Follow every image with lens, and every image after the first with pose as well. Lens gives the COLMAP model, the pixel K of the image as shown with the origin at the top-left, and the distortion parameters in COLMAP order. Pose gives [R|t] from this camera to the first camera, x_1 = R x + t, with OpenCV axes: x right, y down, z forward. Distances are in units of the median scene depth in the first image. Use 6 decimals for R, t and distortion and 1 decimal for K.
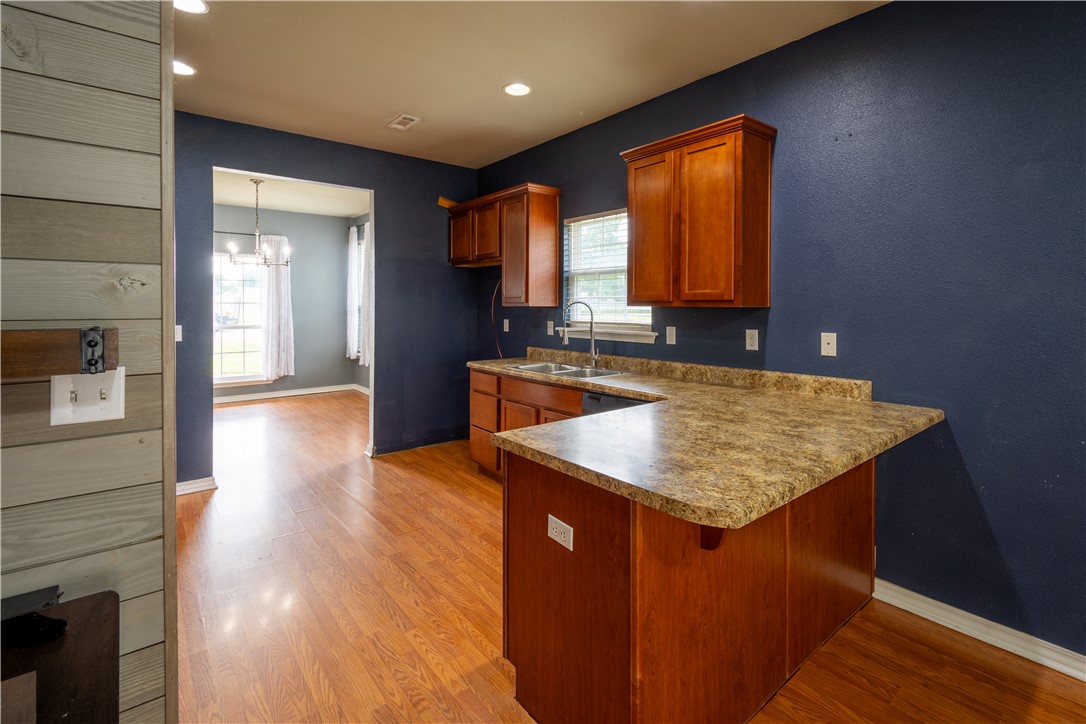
lens RADIAL K [[494.4, 0, 546.0], [0, 494.4, 311.3], [0, 0, 1]] dist [0.001183, 0.000309]
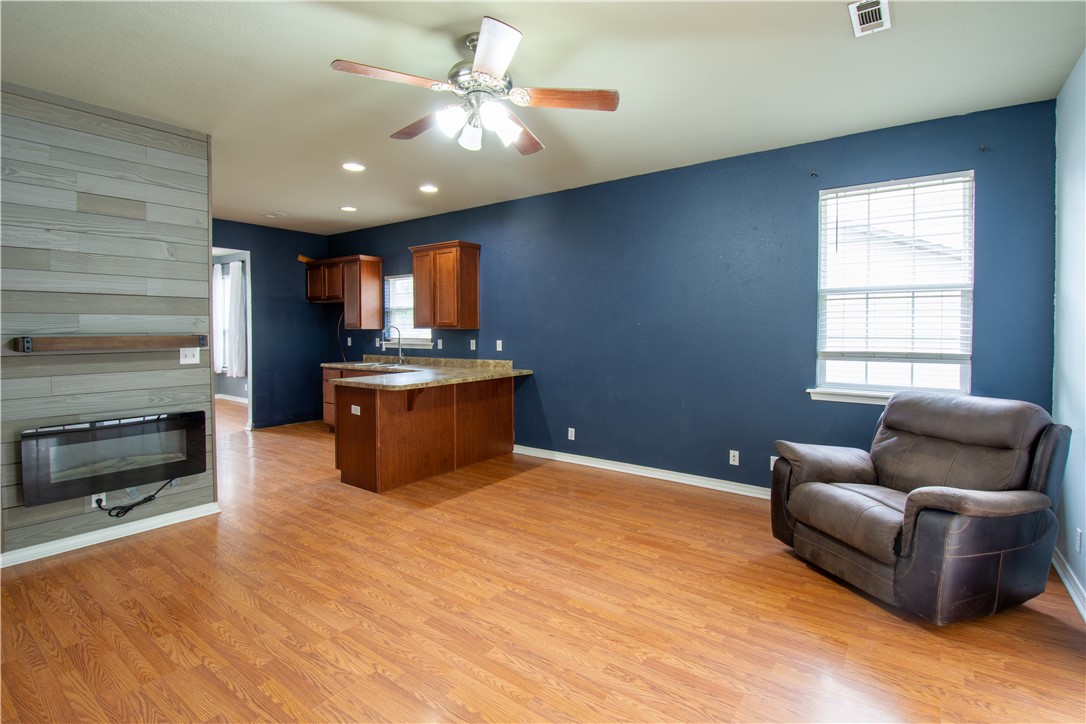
lens RADIAL K [[475.1, 0, 563.8], [0, 475.1, 342.1], [0, 0, 1]] dist [0.000827, 0.000088]
pose [[0.953548, -0.011158, 0.301035, 0.131388], [0.006171, 0.999828, 0.017514, 0.010136], [-0.301178, -0.014843, 0.953452, -0.721322]]
